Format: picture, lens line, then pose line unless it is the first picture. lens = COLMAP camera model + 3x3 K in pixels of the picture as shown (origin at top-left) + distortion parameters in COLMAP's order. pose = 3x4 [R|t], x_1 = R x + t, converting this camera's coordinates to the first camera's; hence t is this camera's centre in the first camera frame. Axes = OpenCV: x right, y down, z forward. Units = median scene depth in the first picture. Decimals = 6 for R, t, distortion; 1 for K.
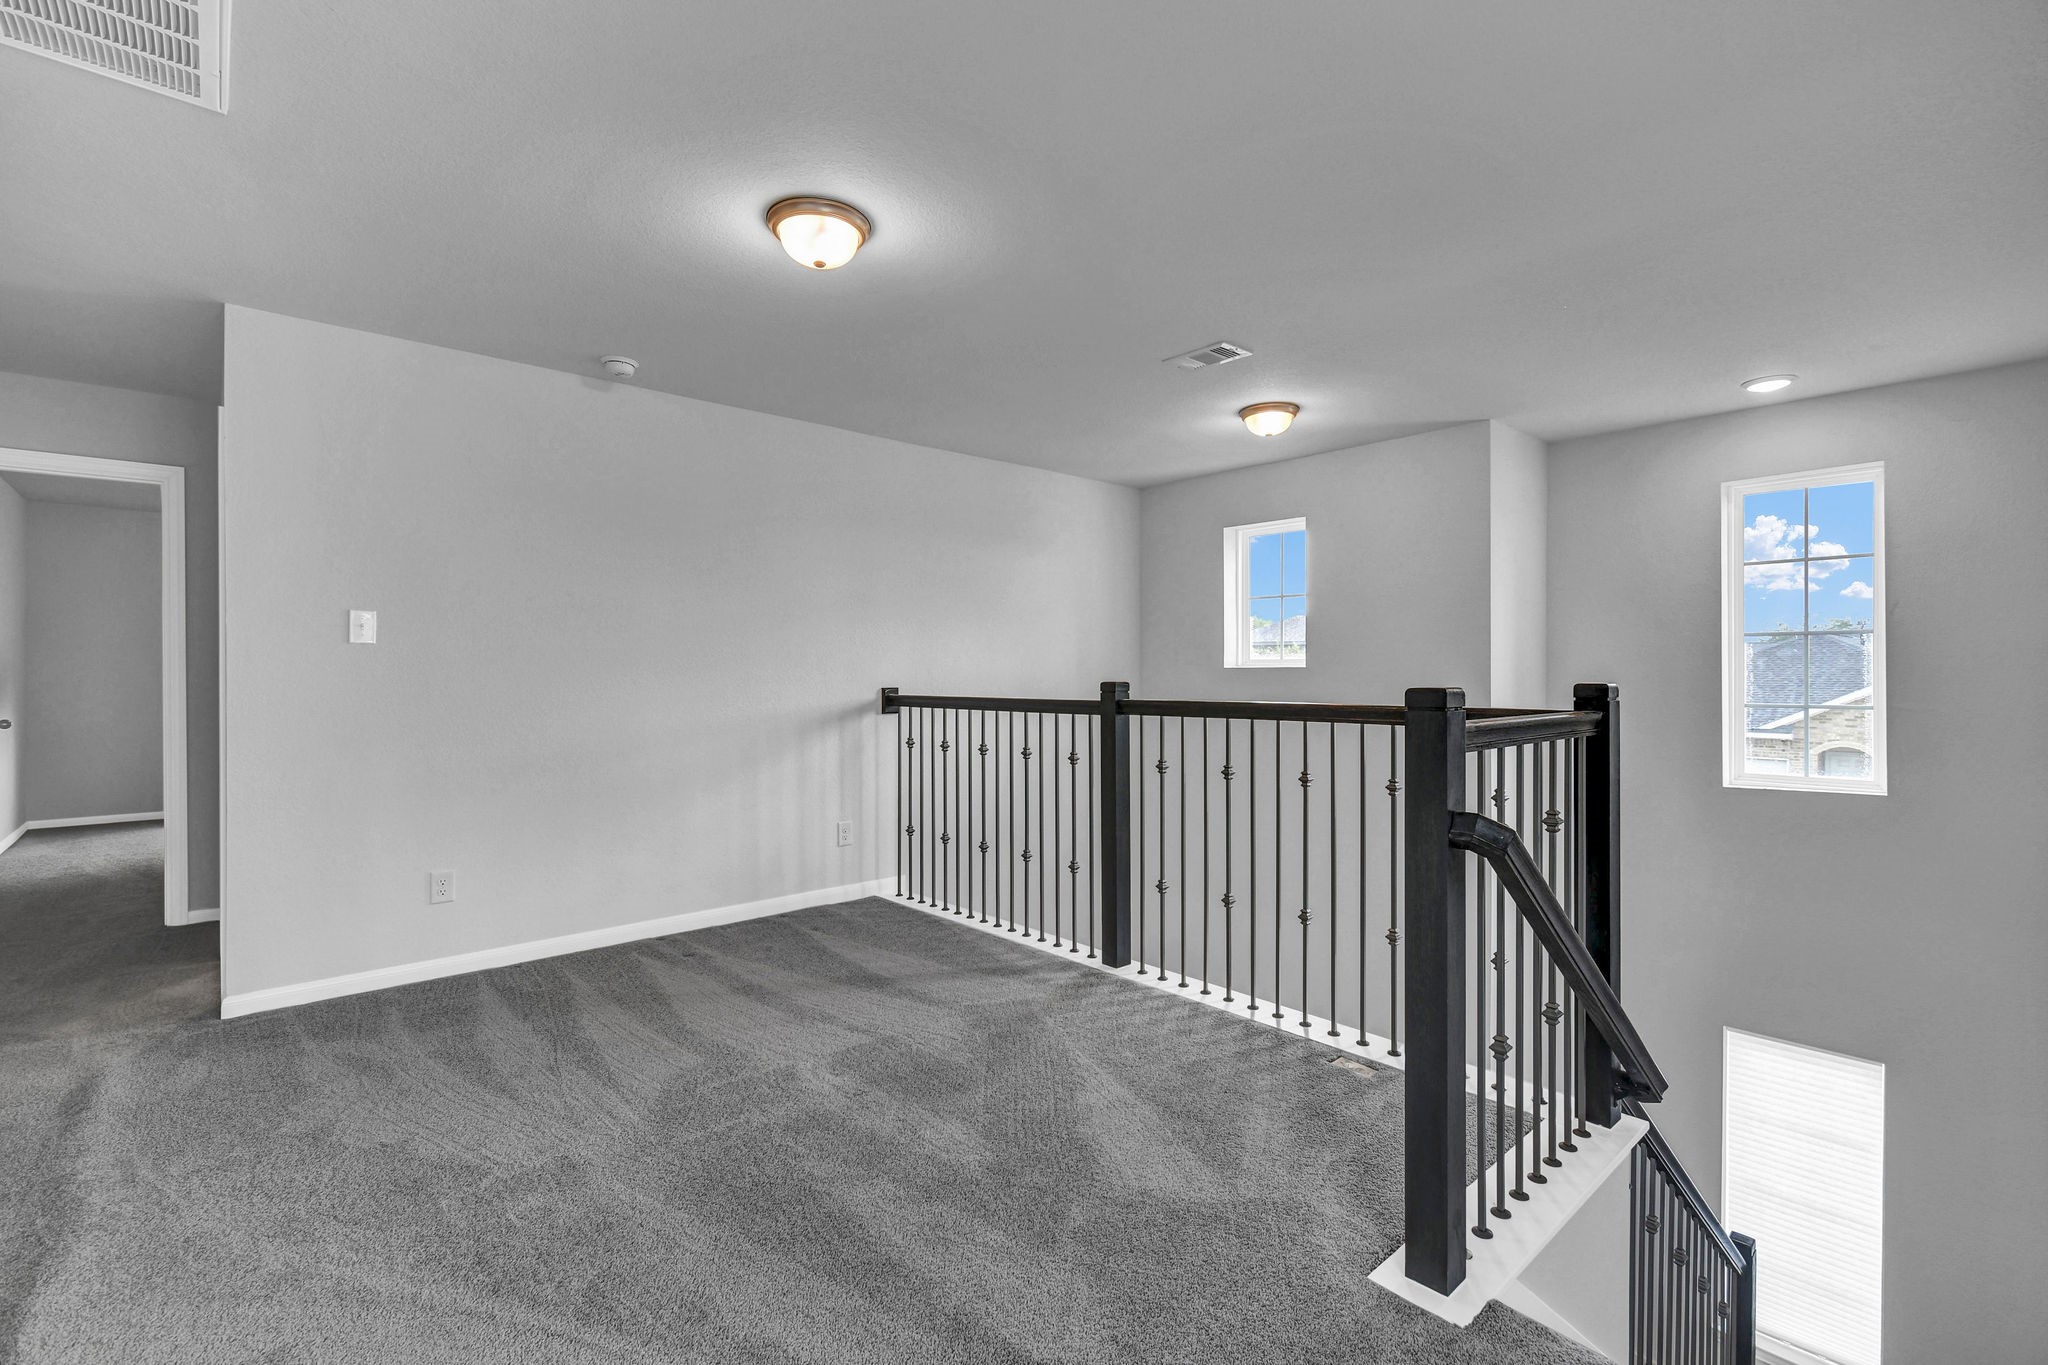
lens RADIAL K [[915.2, 0, 1024.8], [0, 915.2, 671.1], [0, 0, 1]] dist [-0.001320, -0.001274]
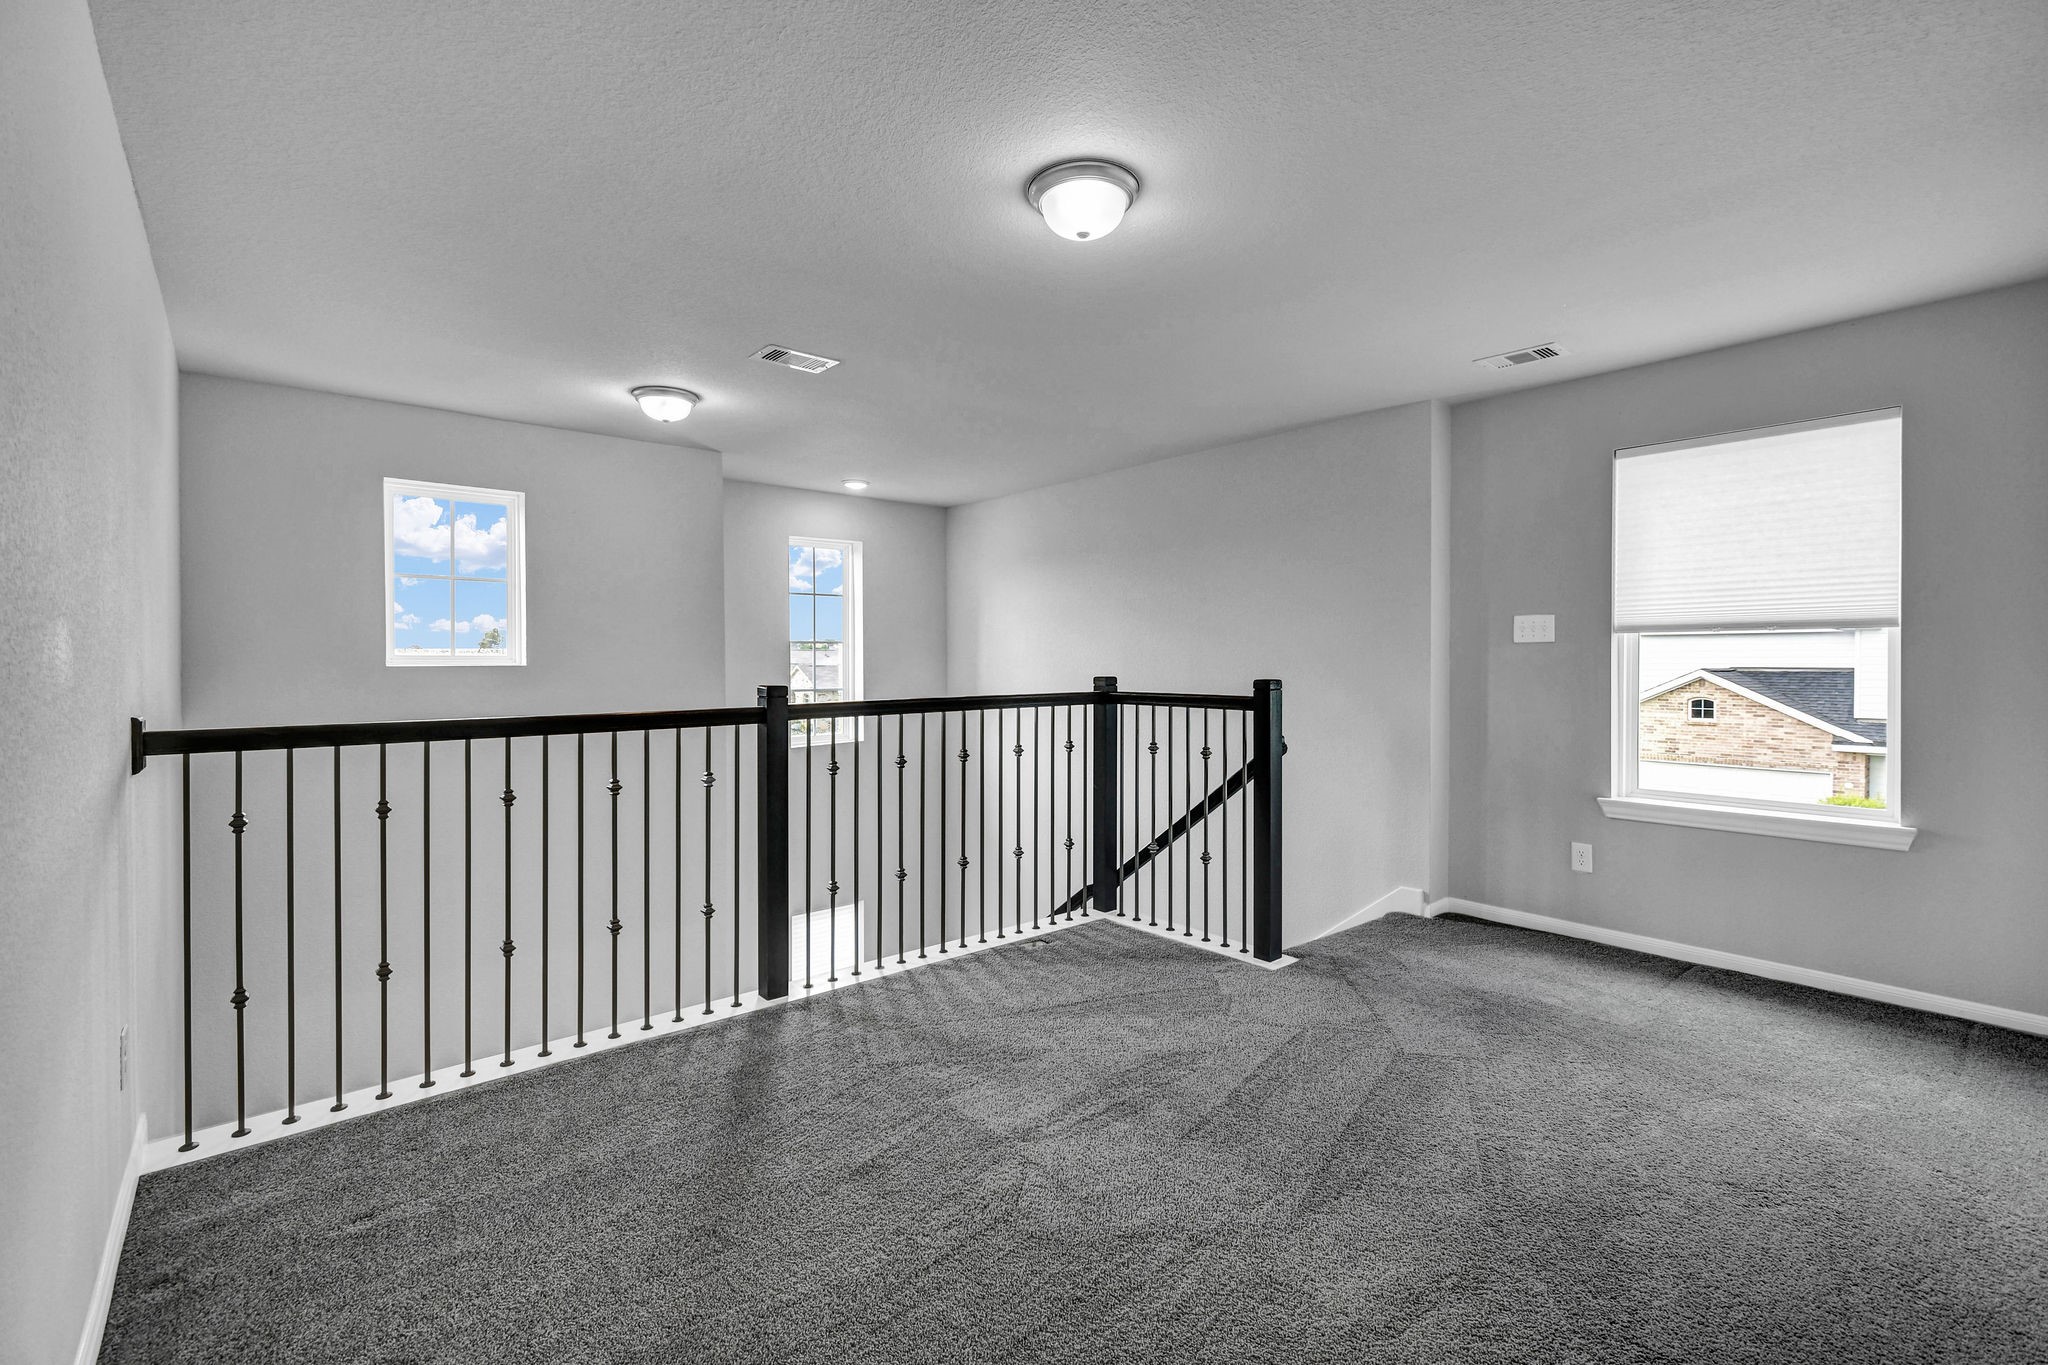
lens RADIAL K [[915.2, 0, 1024.8], [0, 915.2, 671.1], [0, 0, 1]] dist [-0.001320, -0.001274]
pose [[0.048735, -0.011096, 0.998750, -1.071660], [0.009518, 0.999898, 0.010644, -0.015258], [-0.998766, 0.008988, 0.048835, 0.942724]]
